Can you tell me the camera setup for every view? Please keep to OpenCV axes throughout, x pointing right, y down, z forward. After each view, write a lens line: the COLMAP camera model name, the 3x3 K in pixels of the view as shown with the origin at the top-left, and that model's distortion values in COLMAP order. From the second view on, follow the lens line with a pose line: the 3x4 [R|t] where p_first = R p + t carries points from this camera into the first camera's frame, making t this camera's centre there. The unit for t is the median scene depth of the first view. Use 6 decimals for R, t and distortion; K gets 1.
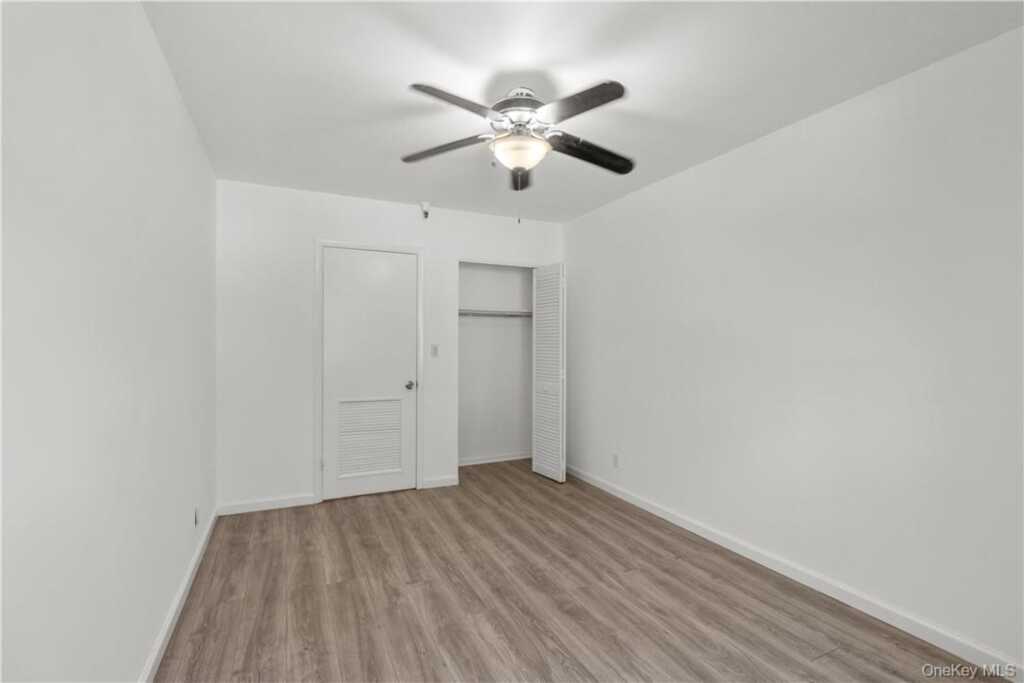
lens RADIAL K [[460.3, 0, 510.0], [0, 460.3, 338.7], [0, 0, 1]] dist [-0.009281, 0.001142]
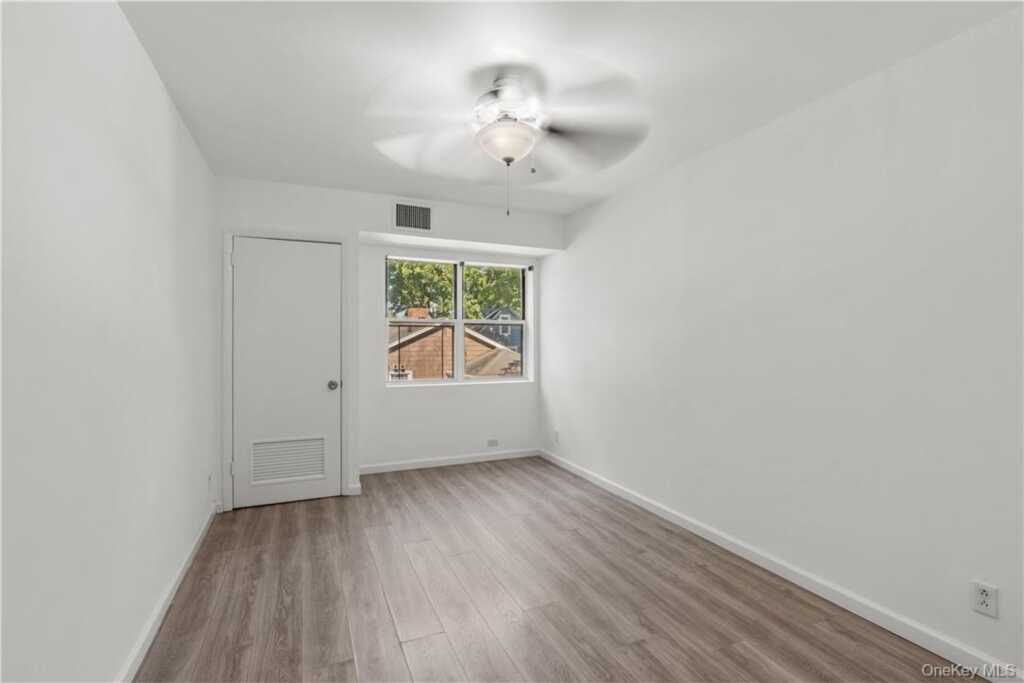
lens RADIAL K [[460.3, 0, 510.0], [0, 460.3, 338.7], [0, 0, 1]] dist [-0.009281, 0.001142]
pose [[-0.999608, -0.004327, 0.027658, -0.010642], [-0.004622, 0.999933, -0.010600, 0.020531], [-0.027610, -0.010724, -0.999561, 1.981084]]
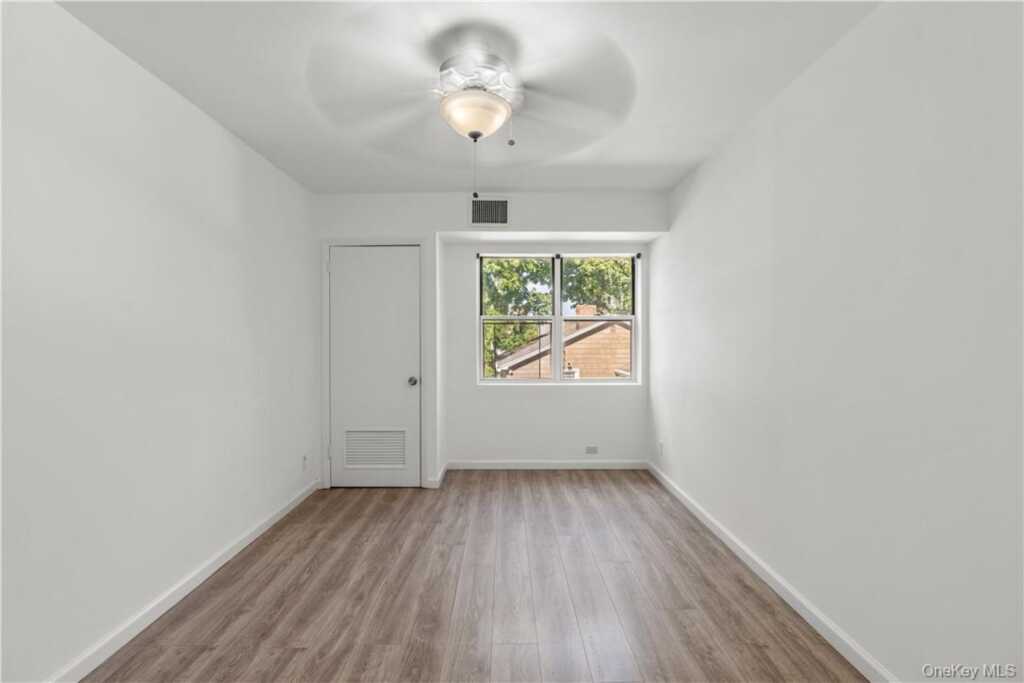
lens RADIAL K [[467.1, 0, 512.0], [0, 467.1, 341.5], [0, 0, 1]] dist [-0.006209, -0.000248]
pose [[-0.904437, -0.005679, 0.426569, -0.417415], [-0.004966, 0.999984, 0.002784, 0.016857], [-0.426578, 0.000399, -0.904451, 1.776425]]
